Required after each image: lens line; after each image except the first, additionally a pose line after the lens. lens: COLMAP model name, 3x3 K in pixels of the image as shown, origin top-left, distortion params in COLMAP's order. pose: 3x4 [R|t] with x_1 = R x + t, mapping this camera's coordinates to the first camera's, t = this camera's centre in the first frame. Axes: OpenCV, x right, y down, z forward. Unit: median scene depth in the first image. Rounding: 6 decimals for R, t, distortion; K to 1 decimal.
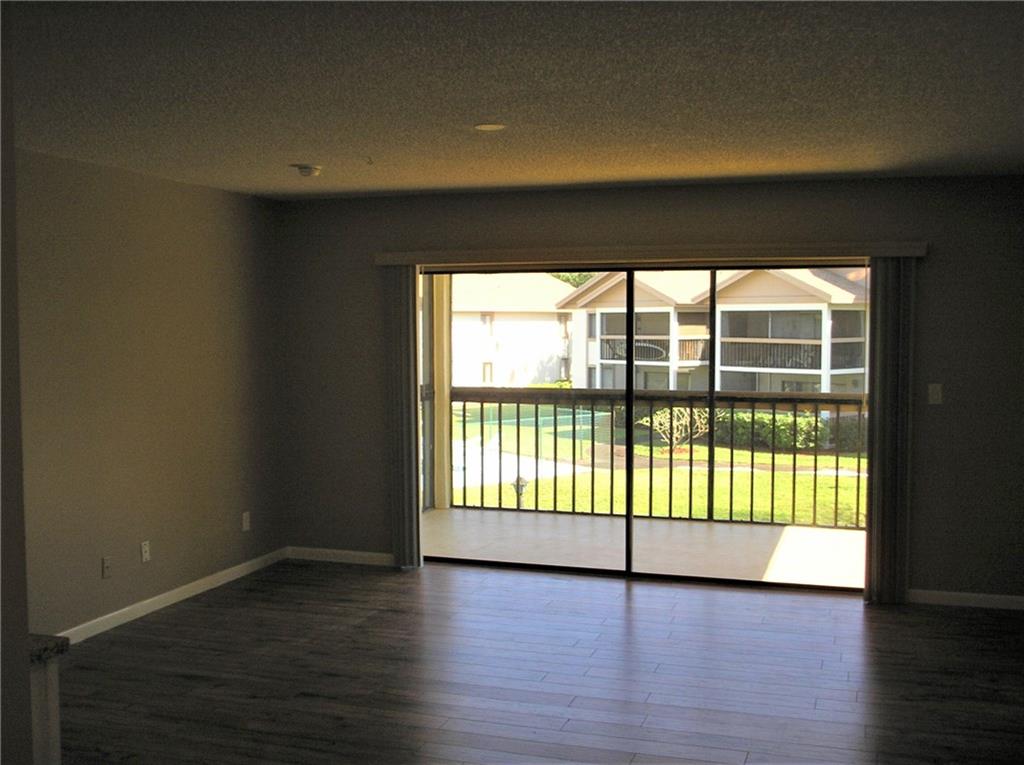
lens RADIAL K [[1078.8, 0, 512.0], [0, 1078.8, 382.5], [0, 0, 1]] dist [-0.055289, 0.002463]
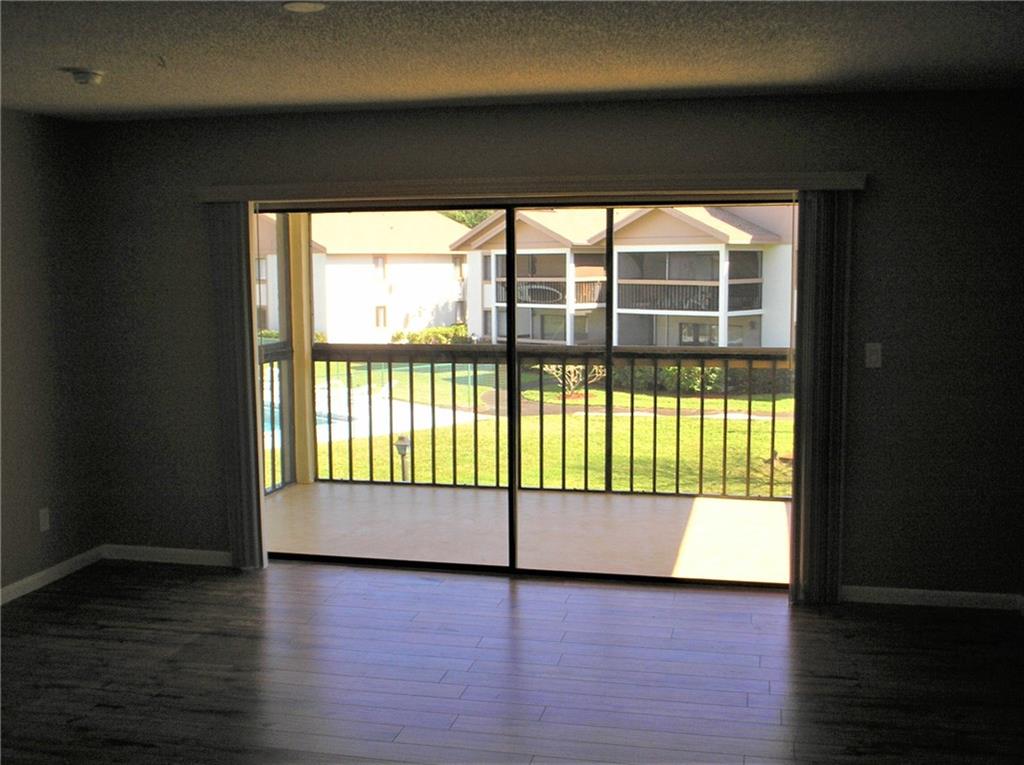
lens RADIAL K [[1078.8, 0, 512.0], [0, 1078.8, 382.5], [0, 0, 1]] dist [-0.055289, 0.002463]
pose [[0.995543, -0.015598, 0.093010, 0.022333], [0.010558, 0.998462, 0.054431, -0.010380], [-0.093716, -0.053207, 0.994176, 0.120042]]
